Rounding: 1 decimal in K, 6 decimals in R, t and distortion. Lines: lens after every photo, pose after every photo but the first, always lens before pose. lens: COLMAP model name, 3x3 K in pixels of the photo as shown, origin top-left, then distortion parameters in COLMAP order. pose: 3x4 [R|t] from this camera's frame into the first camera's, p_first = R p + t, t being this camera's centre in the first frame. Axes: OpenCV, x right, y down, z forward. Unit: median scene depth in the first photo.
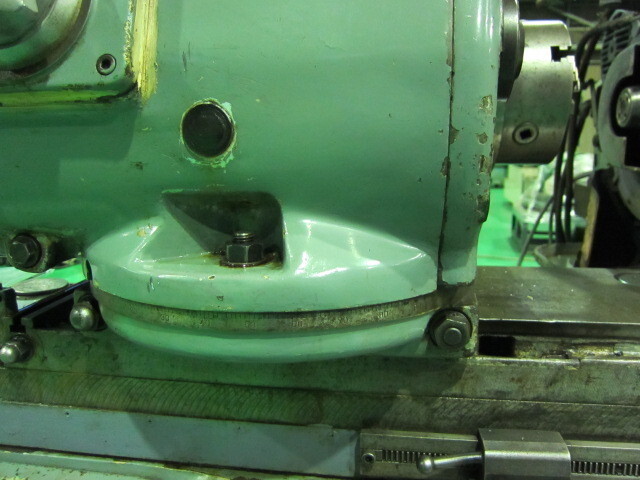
lens RADIAL K [[523.0, 0, 320.0], [0, 523.0, 240.0], [0, 0, 1]] dist [-0.064655, 0.005219]
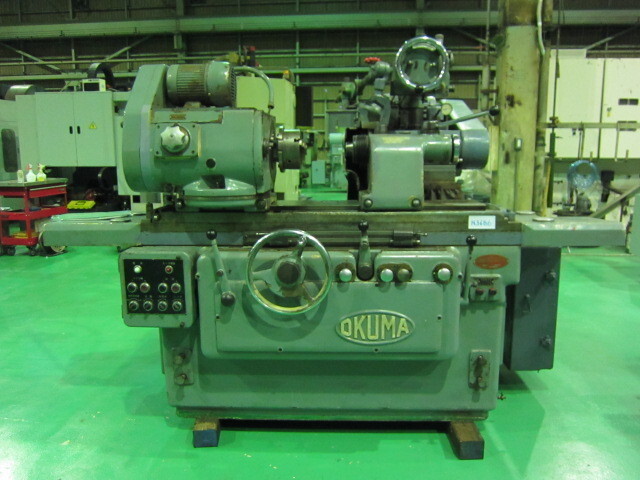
lens RADIAL K [[523.0, 0, 320.0], [0, 523.0, 240.0], [0, 0, 1]] dist [-0.064655, 0.005219]
pose [[0.994408, -0.022433, 0.103198, 0.283055], [0.024651, 0.999491, -0.020271, 0.604454], [-0.102691, 0.022702, 0.994454, -3.741080]]
